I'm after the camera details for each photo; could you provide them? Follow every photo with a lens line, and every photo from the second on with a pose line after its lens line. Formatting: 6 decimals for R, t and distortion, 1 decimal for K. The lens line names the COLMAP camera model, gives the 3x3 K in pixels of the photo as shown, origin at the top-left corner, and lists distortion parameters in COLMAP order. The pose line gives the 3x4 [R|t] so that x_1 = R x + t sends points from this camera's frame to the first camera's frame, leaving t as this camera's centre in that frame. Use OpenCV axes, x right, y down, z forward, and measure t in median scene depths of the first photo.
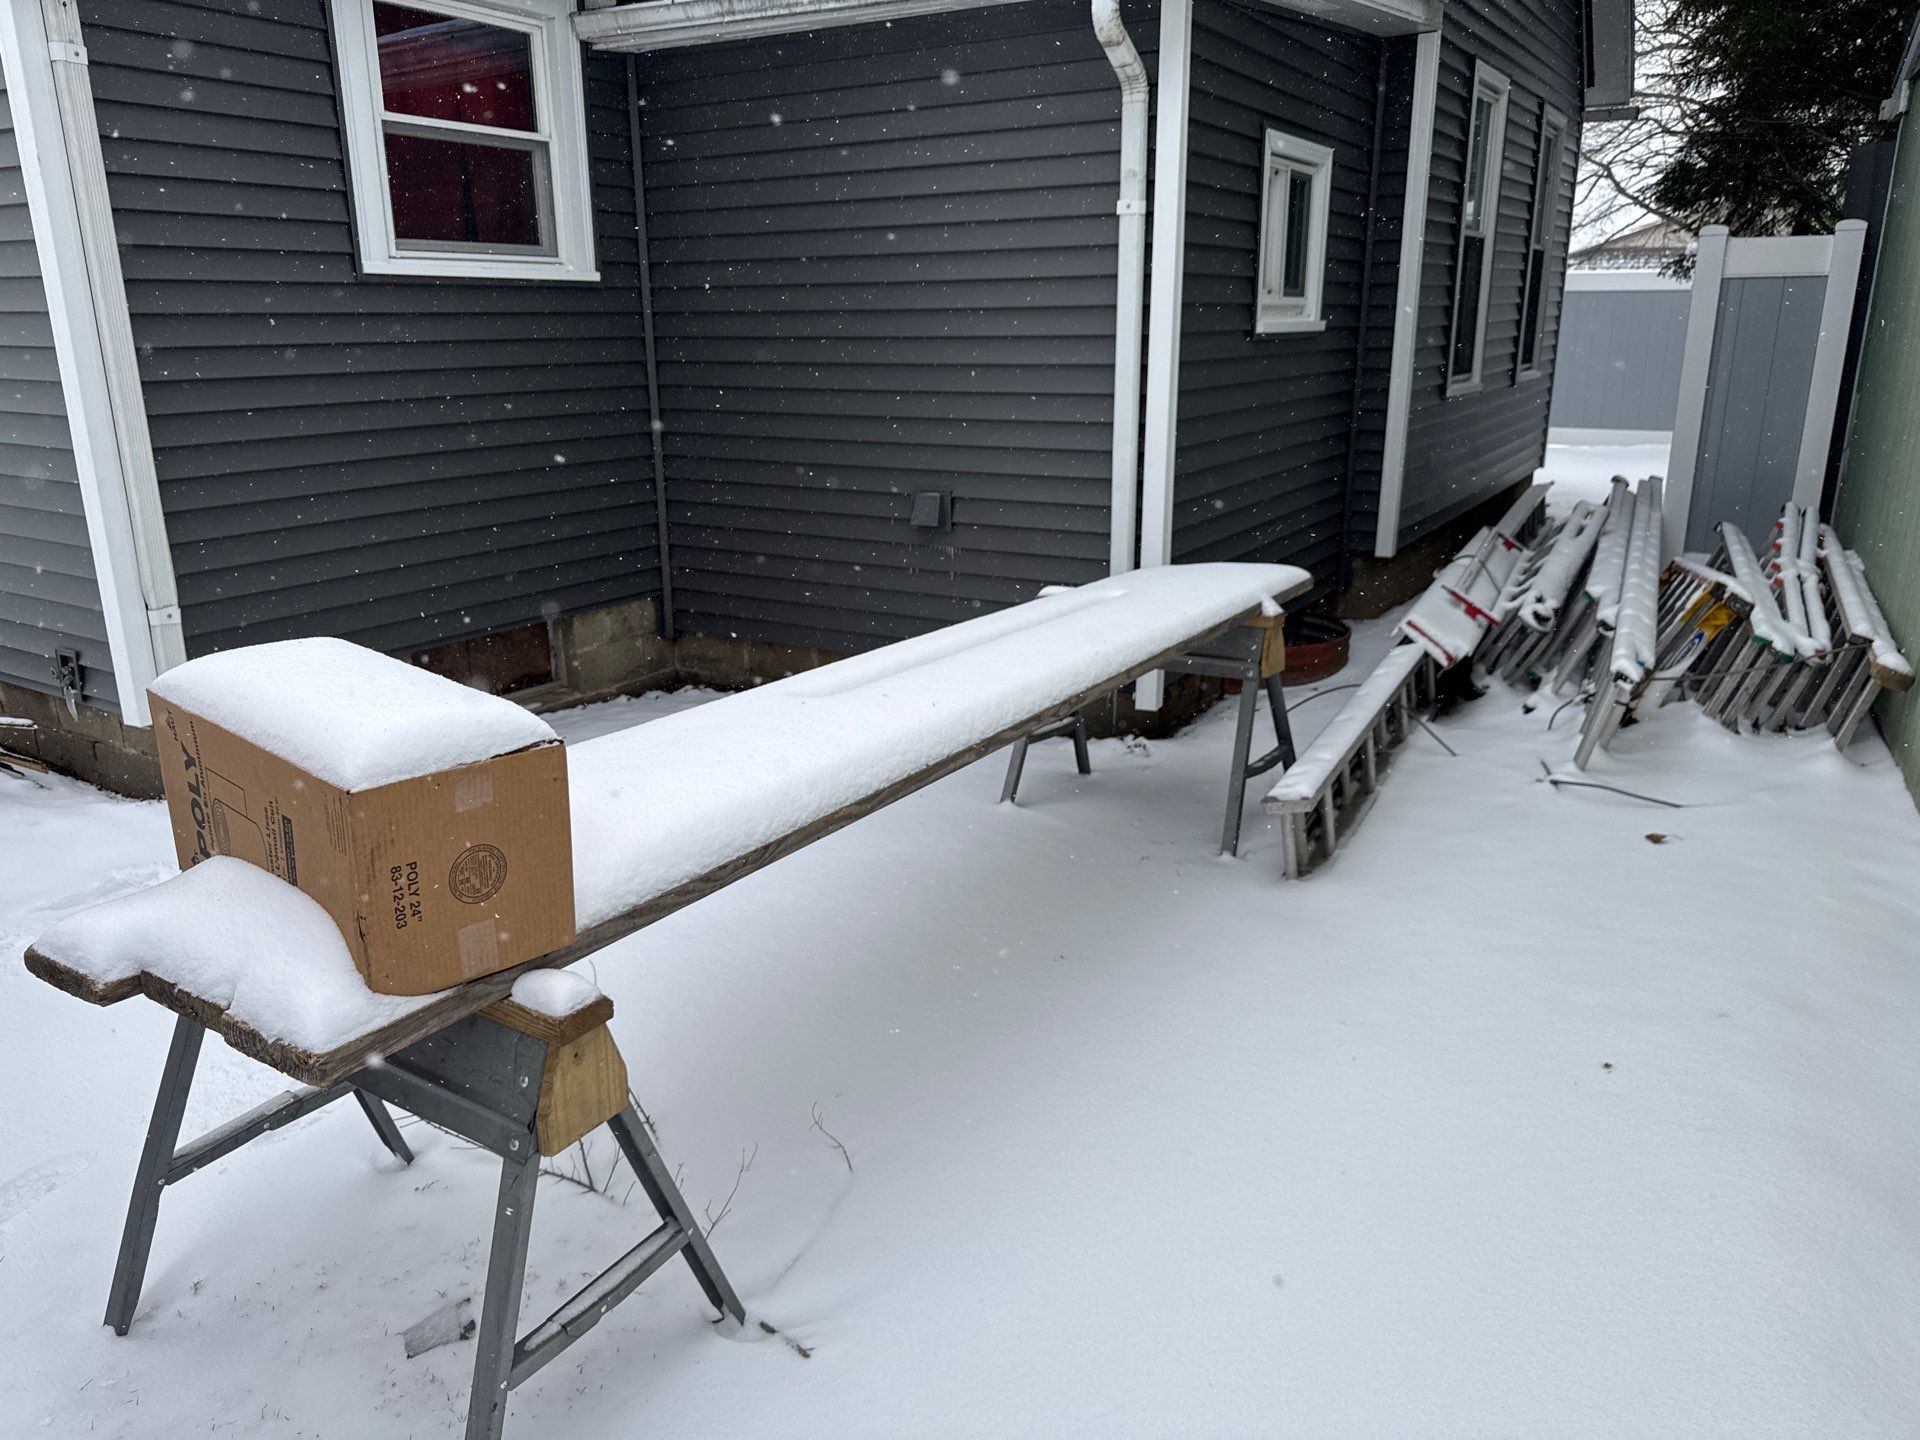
lens RADIAL K [[1377.4, 0, 960.0], [0, 1377.4, 720.0], [0, 0, 1]] dist [-0.000809, 0.000767]
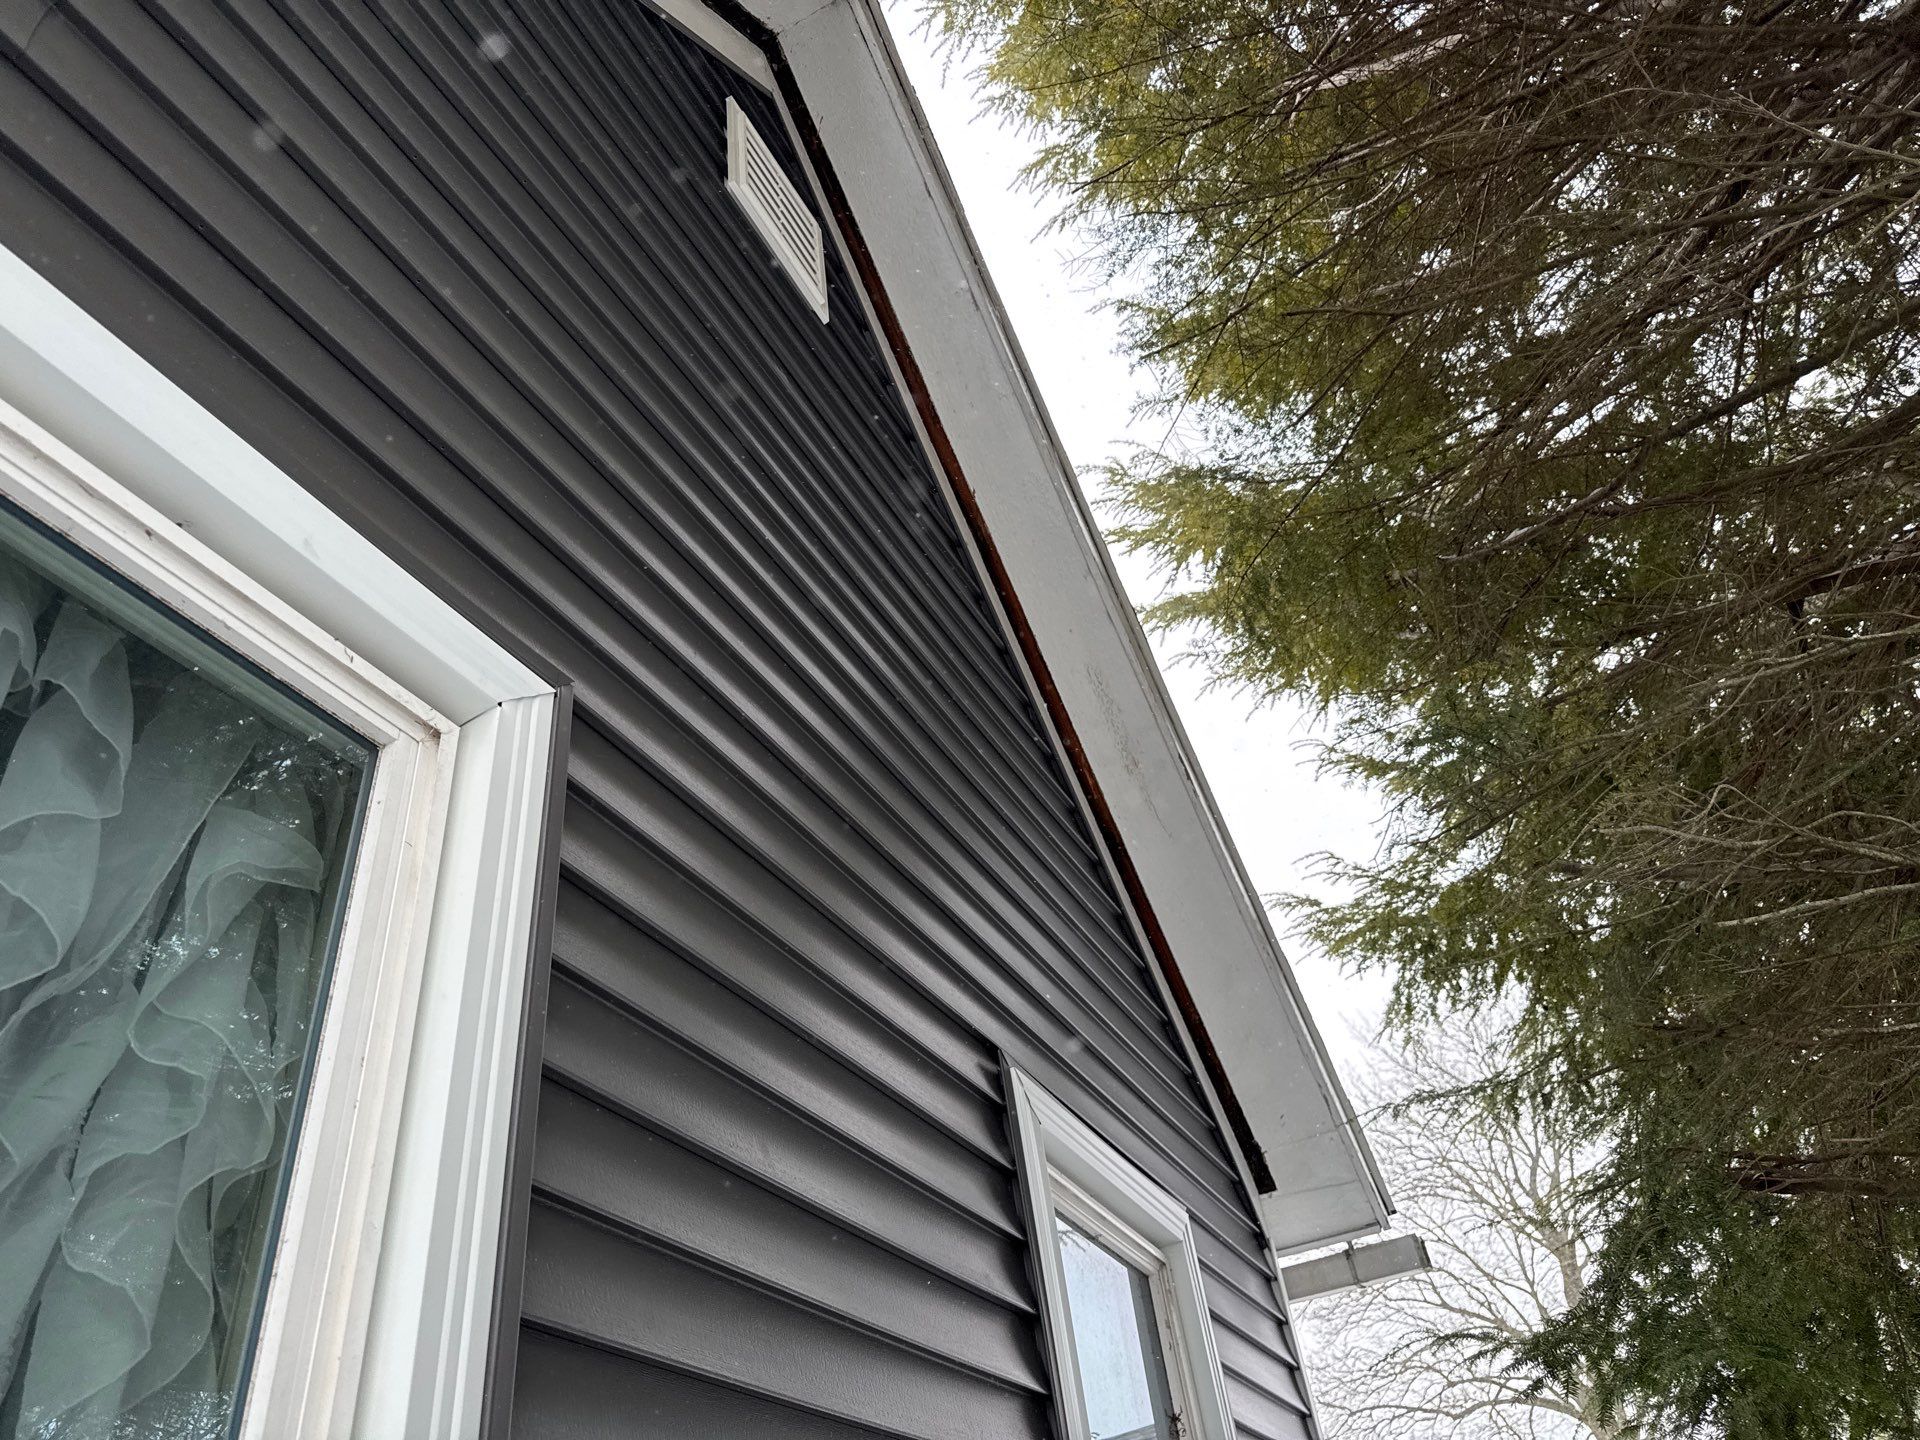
lens RADIAL K [[1377.4, 0, 960.0], [0, 1377.4, 720.0], [0, 0, 1]] dist [-0.000809, 0.000767]
pose [[0.990890, -0.027525, 0.131828, 0.431395], [0.124834, 0.554984, -0.822441, -0.312486], [-0.050525, 0.831405, 0.553365, 0.906950]]
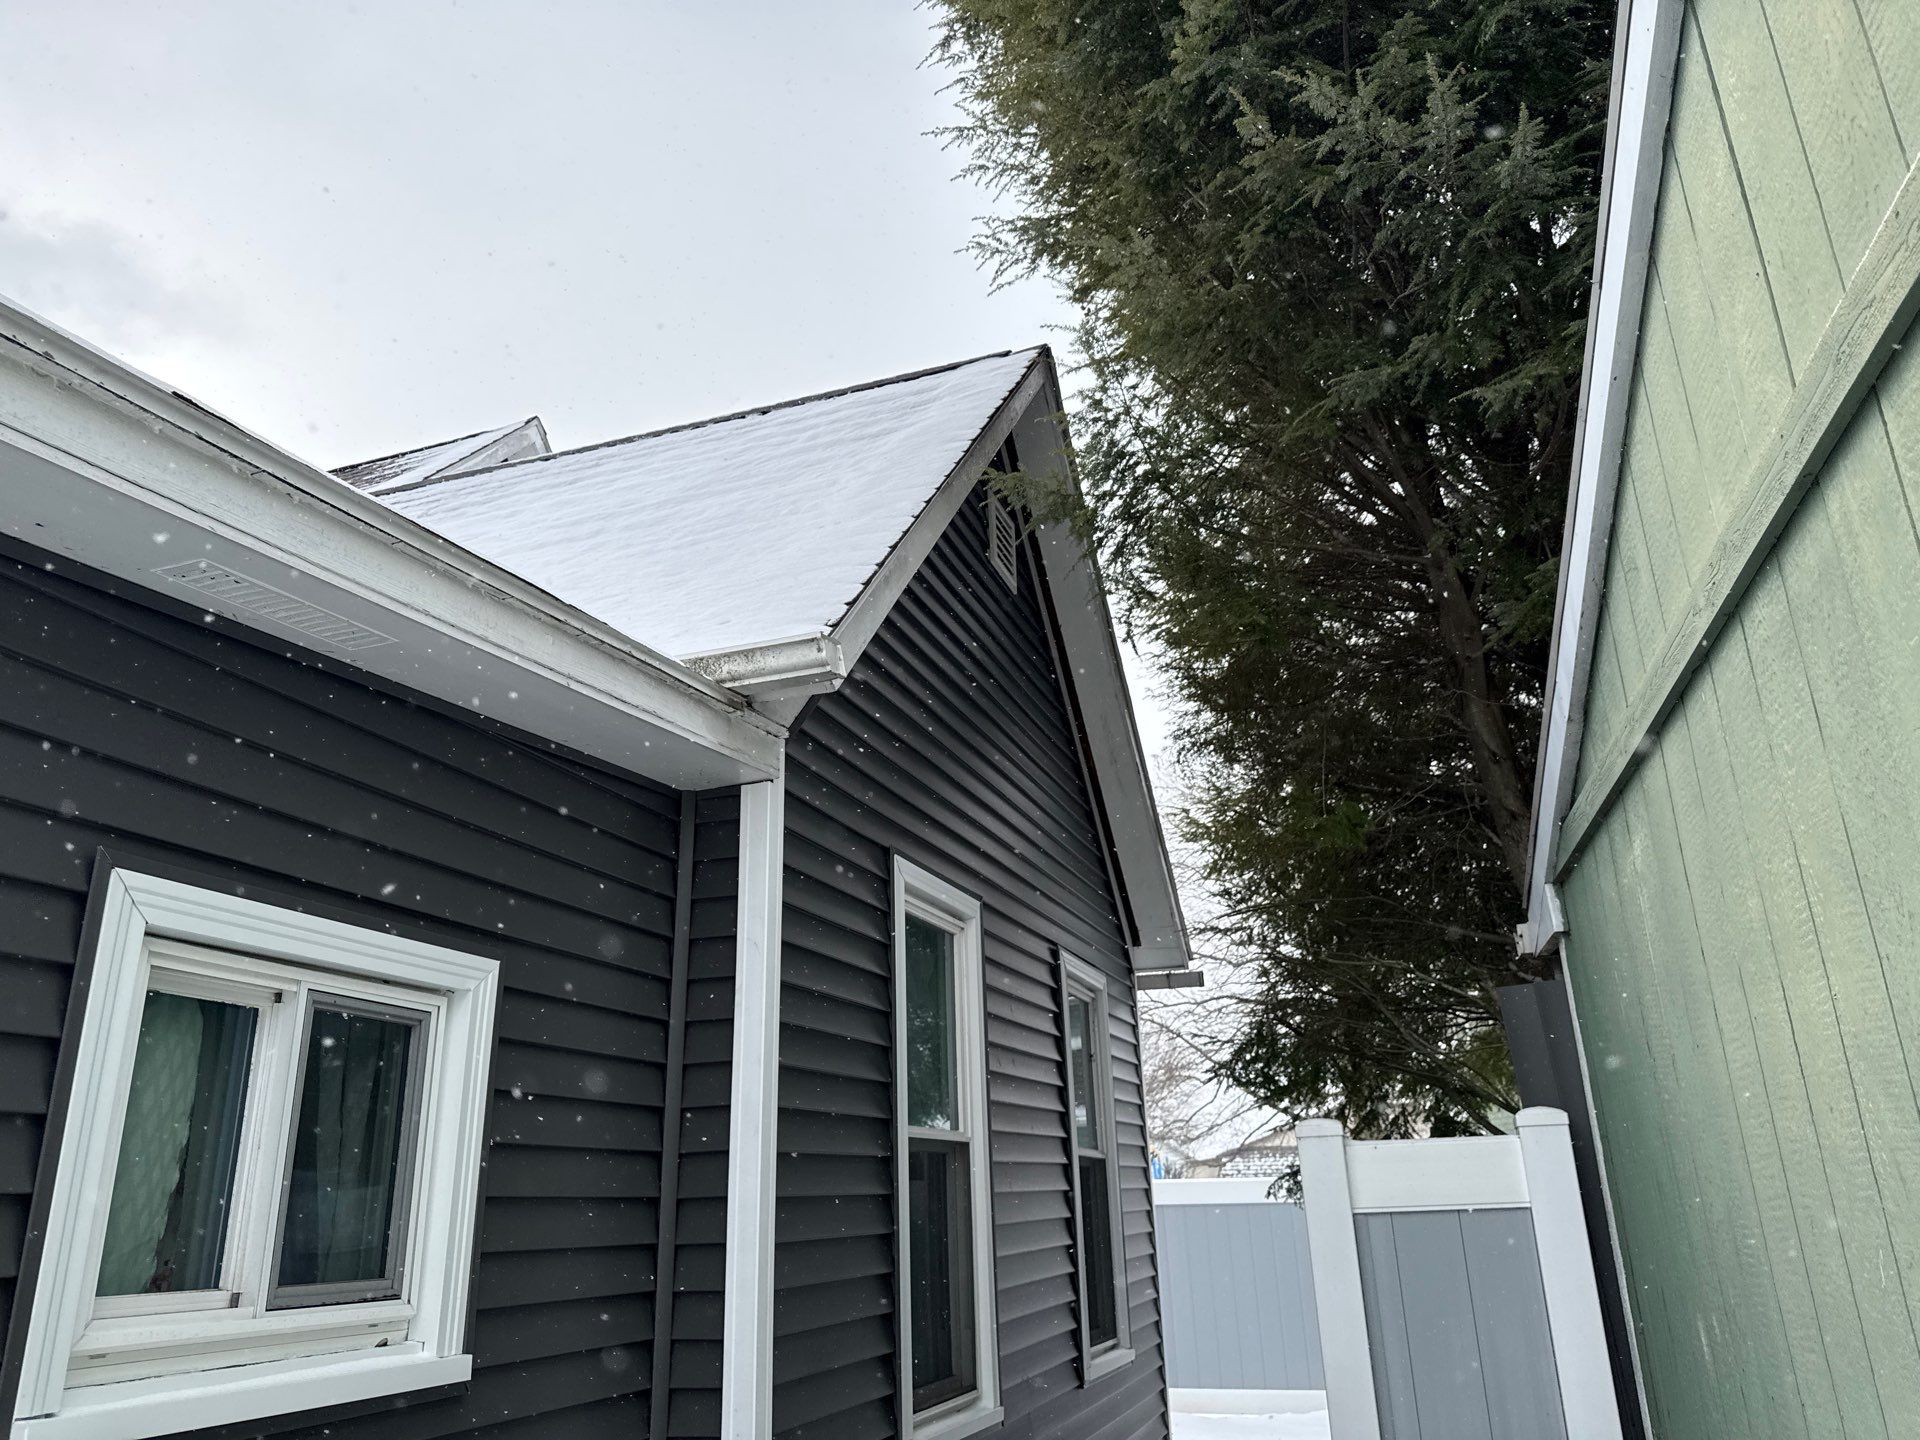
lens RADIAL K [[1379.4, 0, 937.2], [0, 1379.4, 716.2], [0, 0, 1]] dist [0.179763, -0.354479]
pose [[0.979352, 0.047681, 0.196461, 0.240403], [0.077509, 0.808971, -0.582717, -0.147892], [-0.186716, 0.585912, 0.788571, 0.418626]]
